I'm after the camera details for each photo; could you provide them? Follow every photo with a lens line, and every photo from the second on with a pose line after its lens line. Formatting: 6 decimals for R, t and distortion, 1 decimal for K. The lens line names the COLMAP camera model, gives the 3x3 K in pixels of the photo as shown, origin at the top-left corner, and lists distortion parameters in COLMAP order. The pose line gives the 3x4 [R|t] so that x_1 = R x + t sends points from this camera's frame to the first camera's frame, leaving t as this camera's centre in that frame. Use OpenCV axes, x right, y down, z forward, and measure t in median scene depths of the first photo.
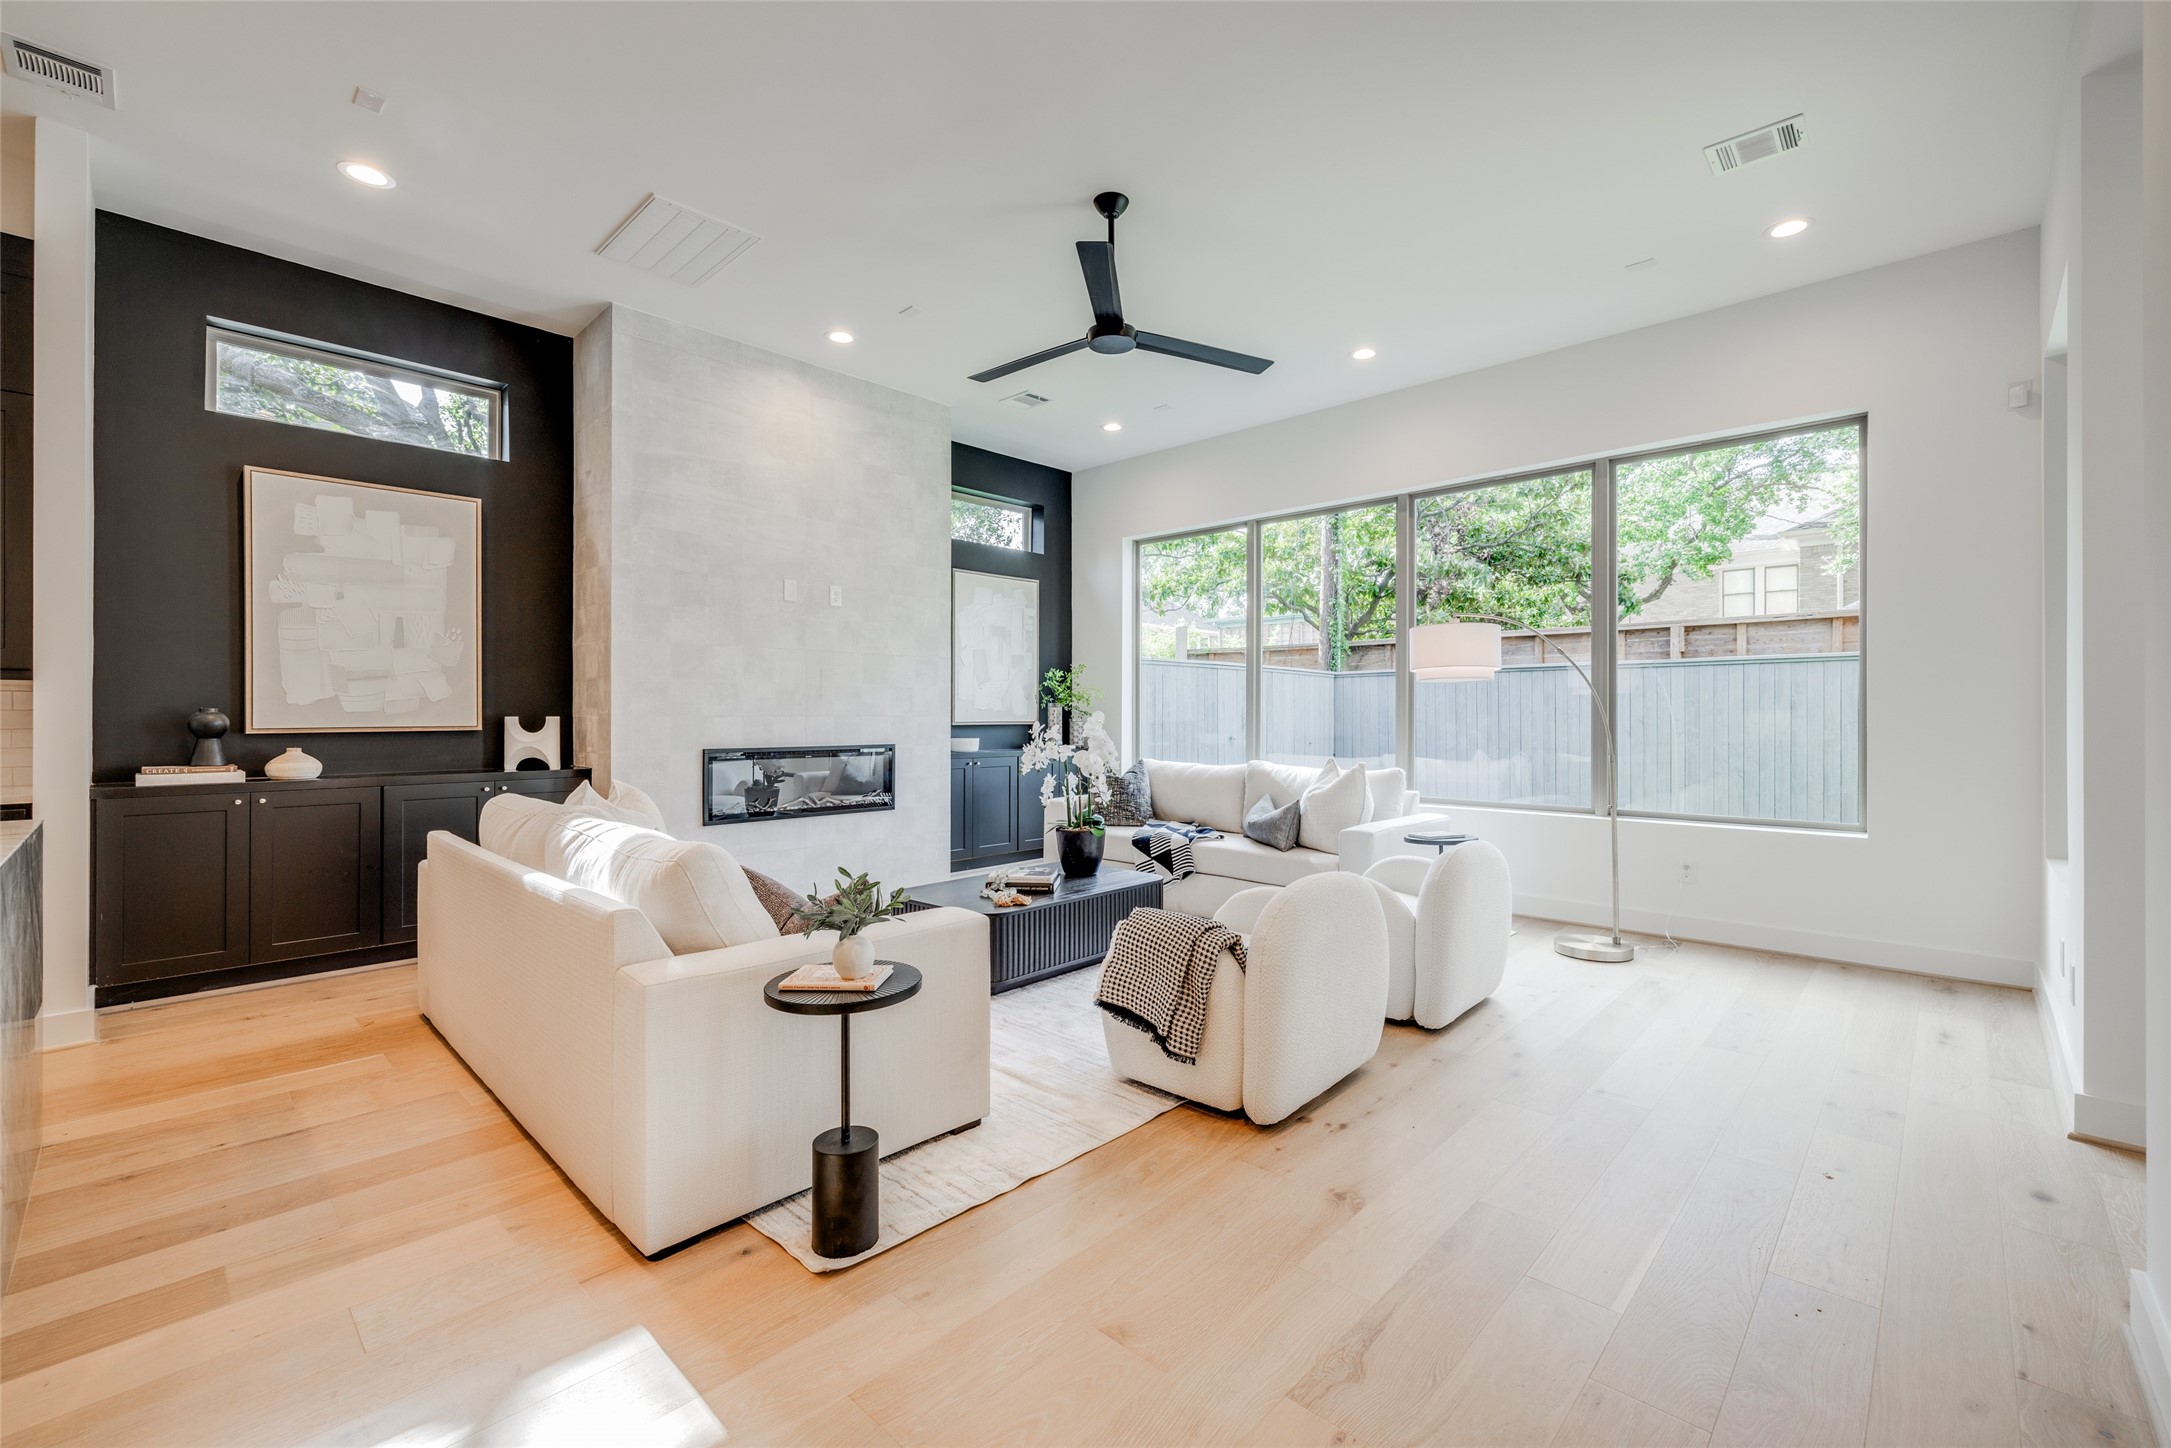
lens RADIAL K [[930.4, 0, 1157.1], [0, 930.4, 712.2], [0, 0, 1]] dist [-0.000017, 0.000279]
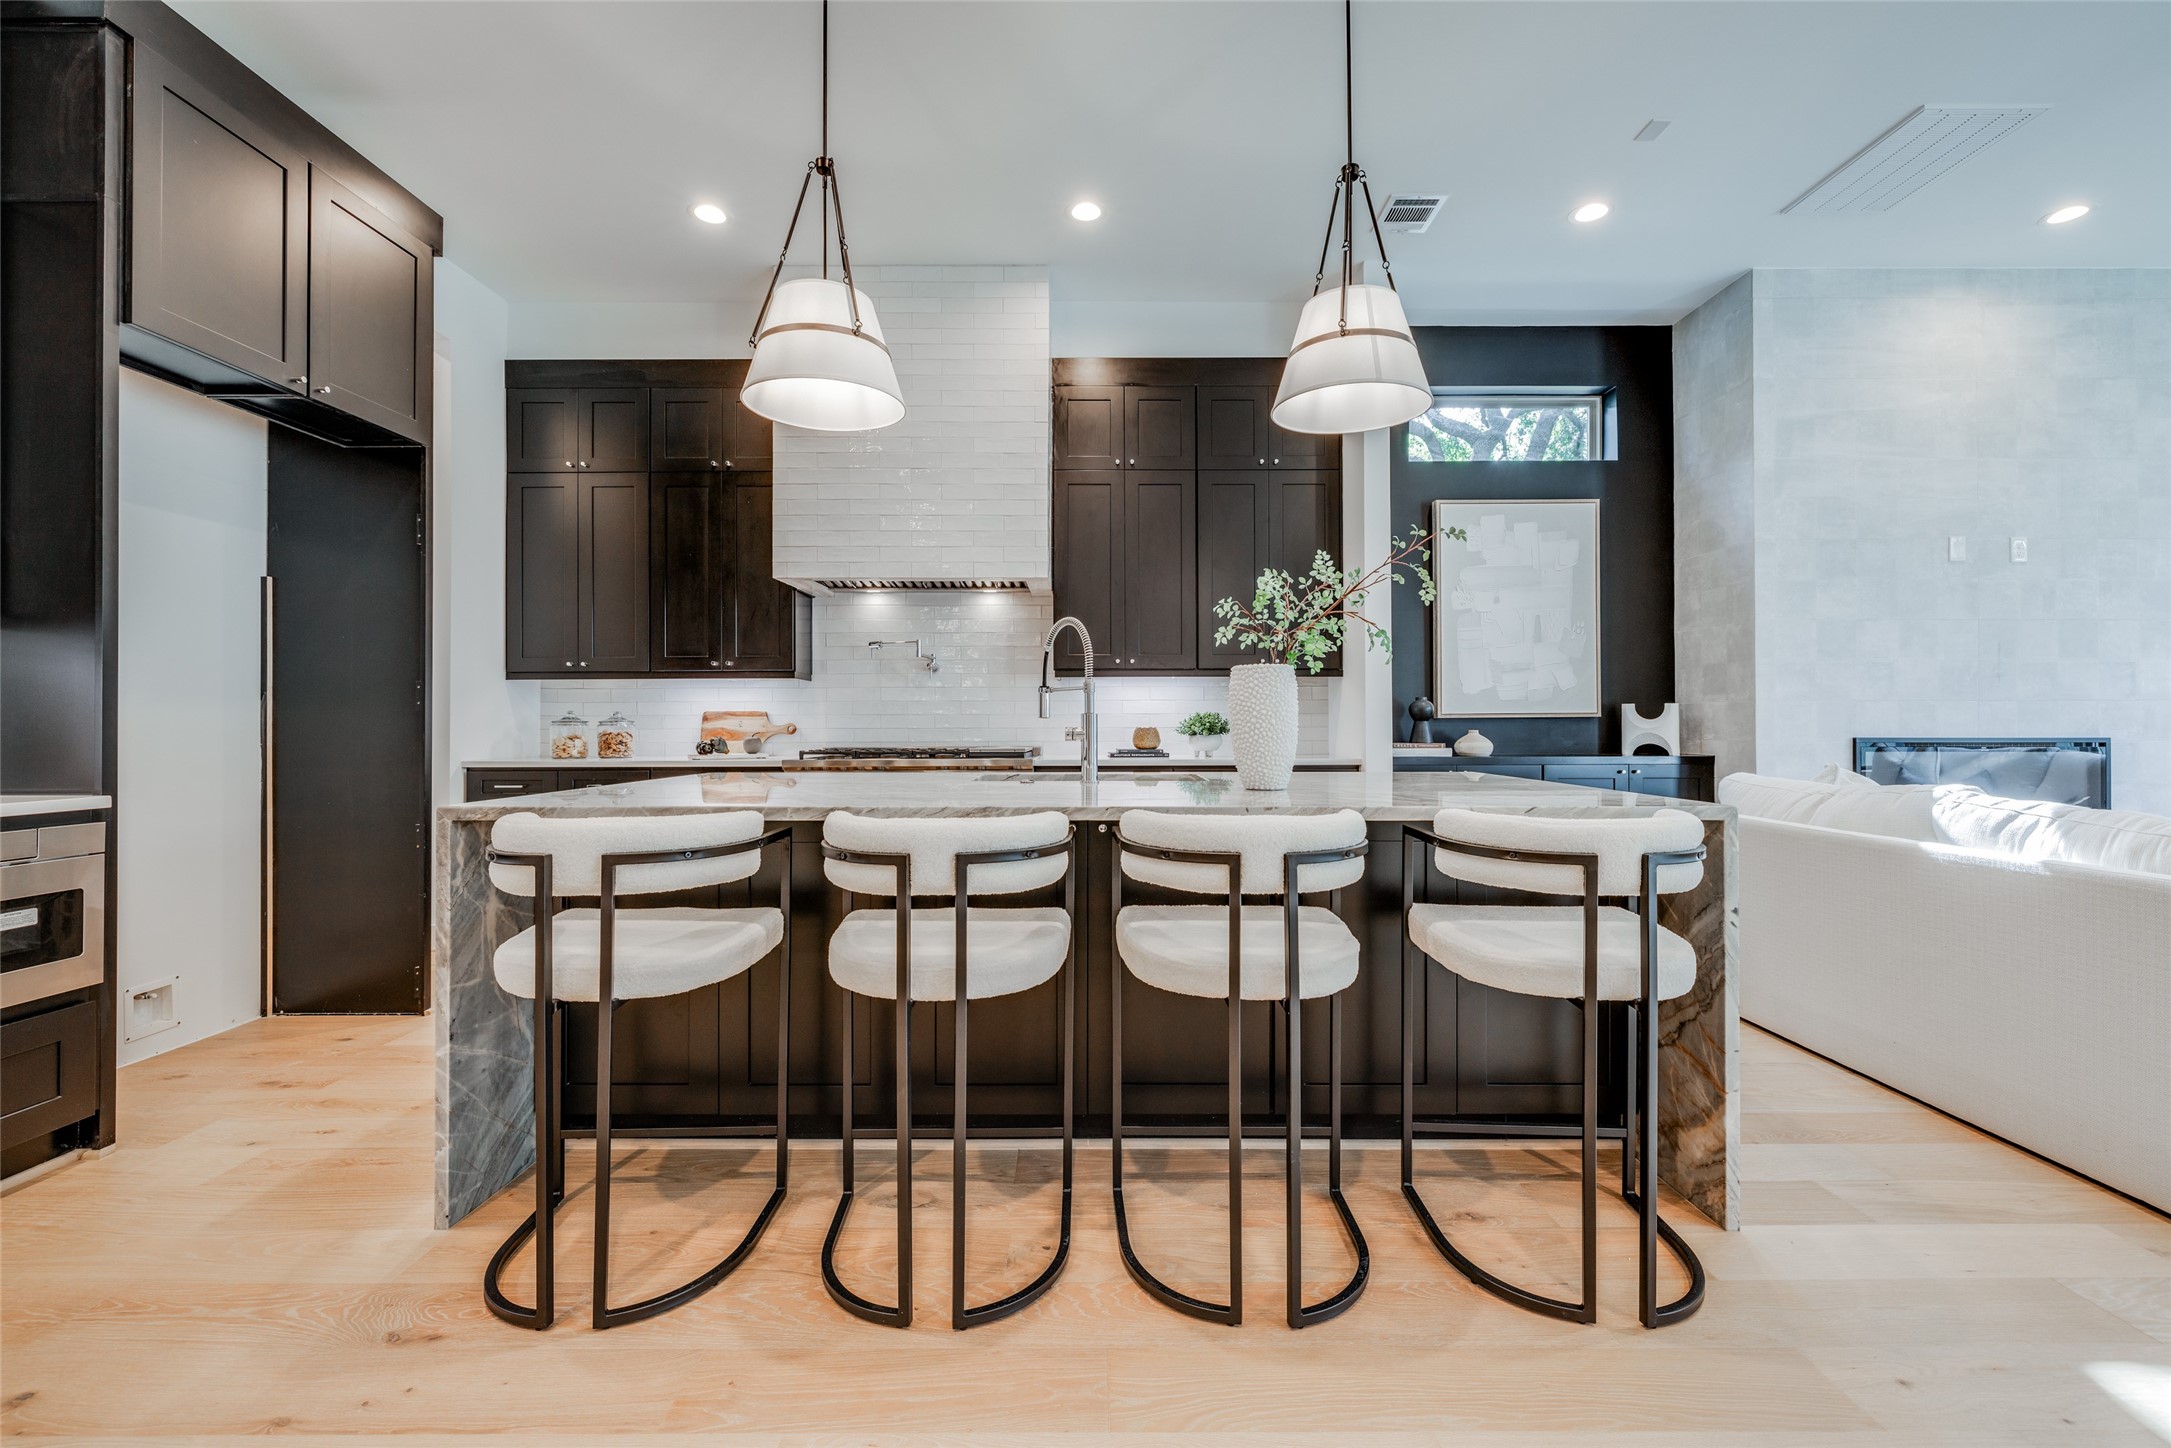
lens RADIAL K [[937.5, 0, 1059.4], [0, 937.5, 717.7], [0, 0, 1]] dist [-0.000027, -0.000215]
pose [[0.661009, -0.006471, -0.750350, -0.367469], [0.001807, 0.999974, -0.007033, 0.029450], [0.750376, 0.003293, 0.661003, -0.185854]]
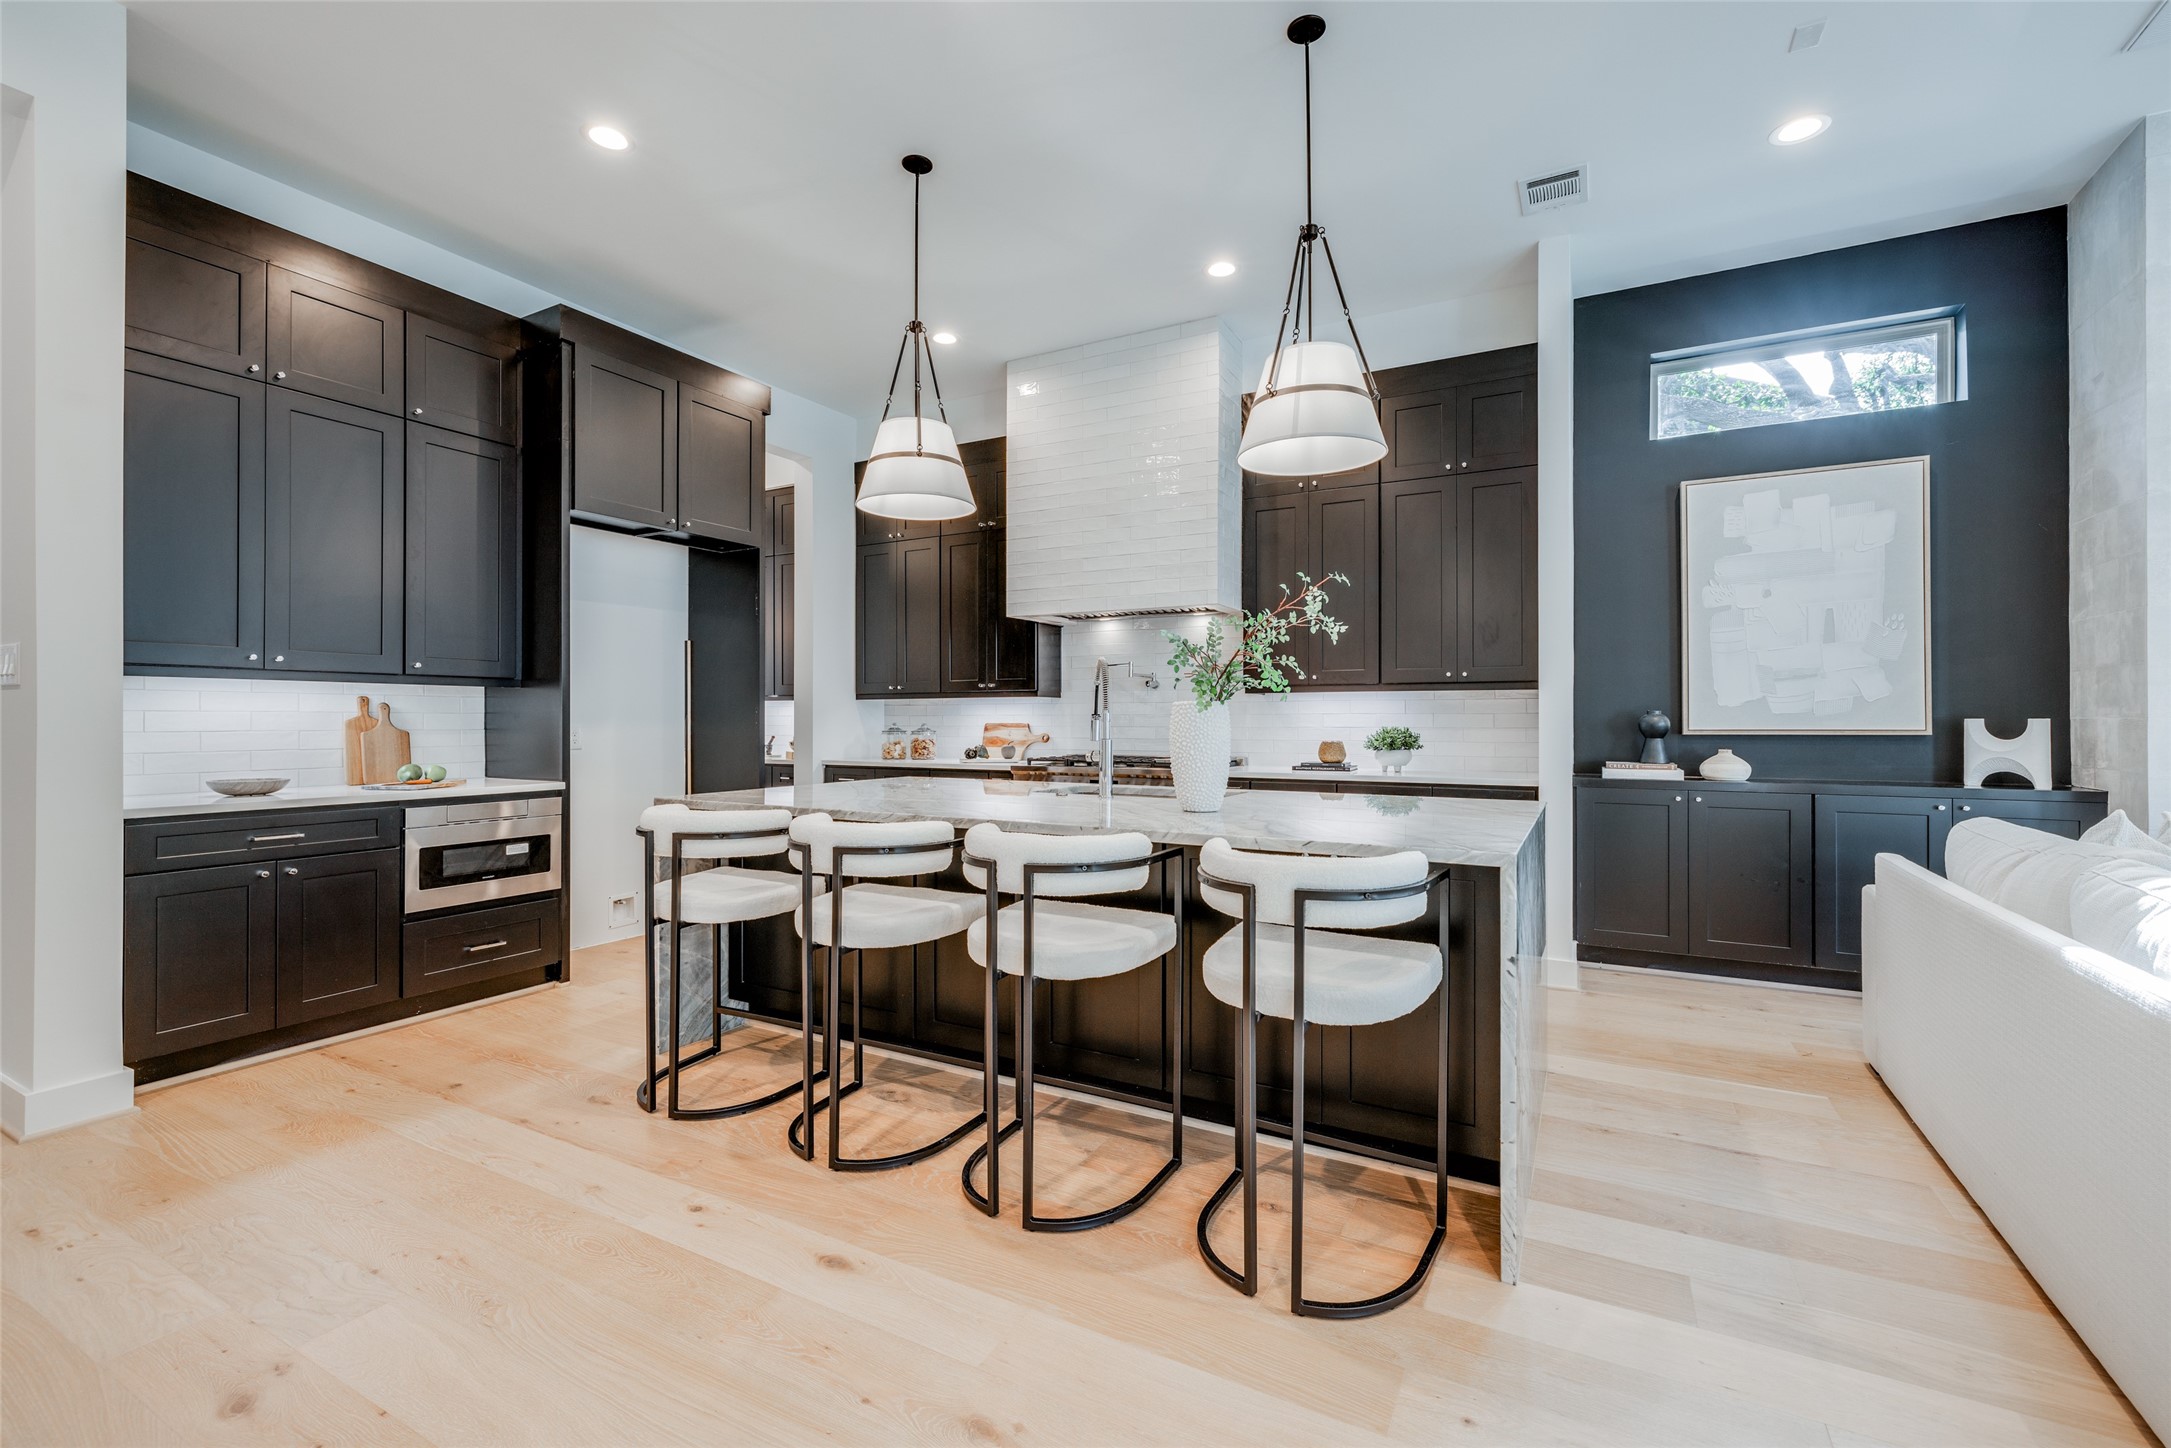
lens RADIAL K [[932.3, 0, 1040.4], [0, 932.3, 713.7], [0, 0, 1]] dist [0.001265, 0.000105]
pose [[0.204356, -0.005577, -0.978881, -0.085980], [0.001668, 0.999984, -0.005349, 0.003698], [0.978895, -0.000539, 0.204362, 0.064212]]
